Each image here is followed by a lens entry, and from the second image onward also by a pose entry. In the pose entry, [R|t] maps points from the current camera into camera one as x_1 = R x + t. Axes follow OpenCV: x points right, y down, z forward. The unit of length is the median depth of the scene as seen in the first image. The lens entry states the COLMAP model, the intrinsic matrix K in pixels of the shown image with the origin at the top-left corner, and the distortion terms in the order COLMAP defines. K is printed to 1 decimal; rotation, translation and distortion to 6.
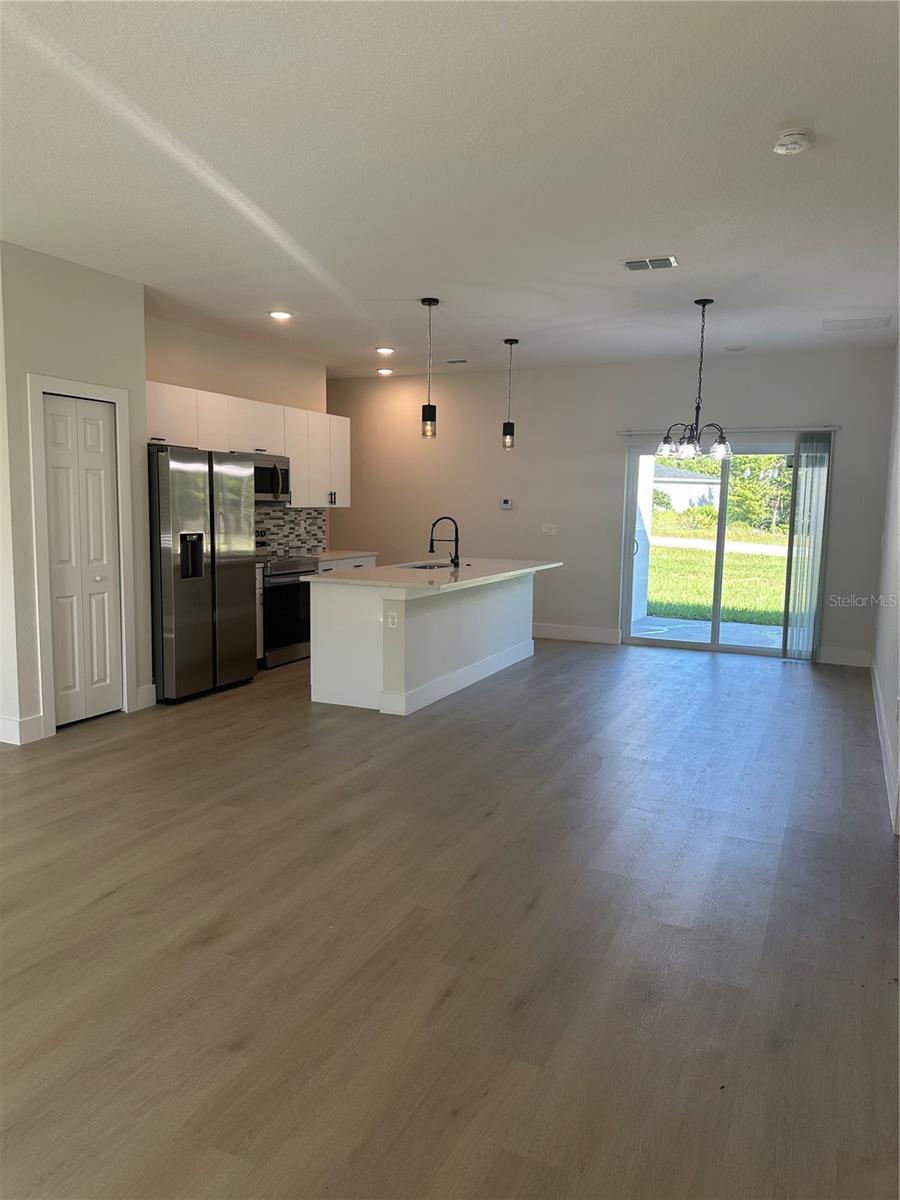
lens RADIAL K [[844.1, 0, 450.0], [0, 844.1, 600.0], [0, 0, 1]] dist [0.132324, -0.226385]
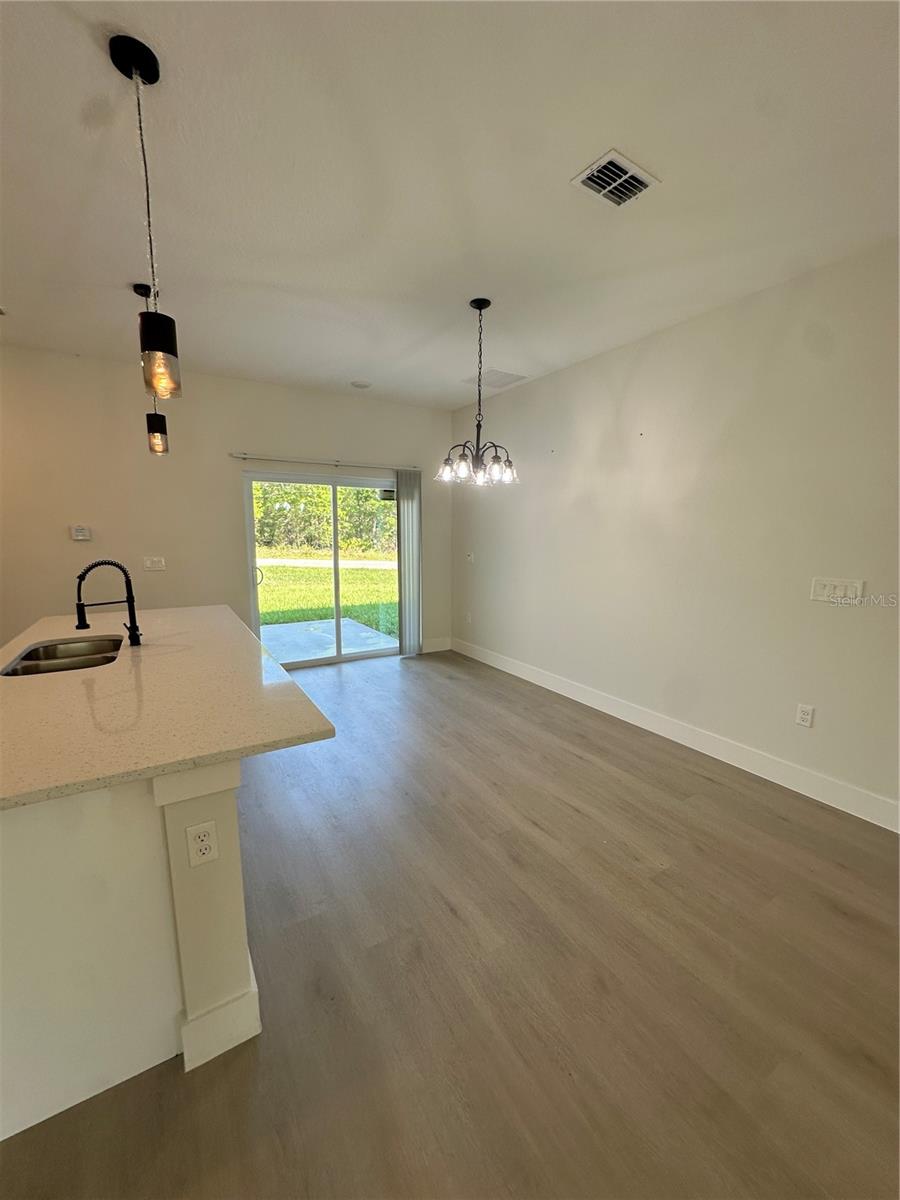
lens RADIAL K [[470.5, 0, 450.0], [0, 470.5, 600.0], [0, 0, 1]] dist [0.000020, -0.000010]
pose [[0.553414, -0.140227, 0.821017, -0.140656], [0.103454, 0.989665, 0.099298, -0.082229], [-0.826456, 0.029985, 0.562202, 0.652528]]
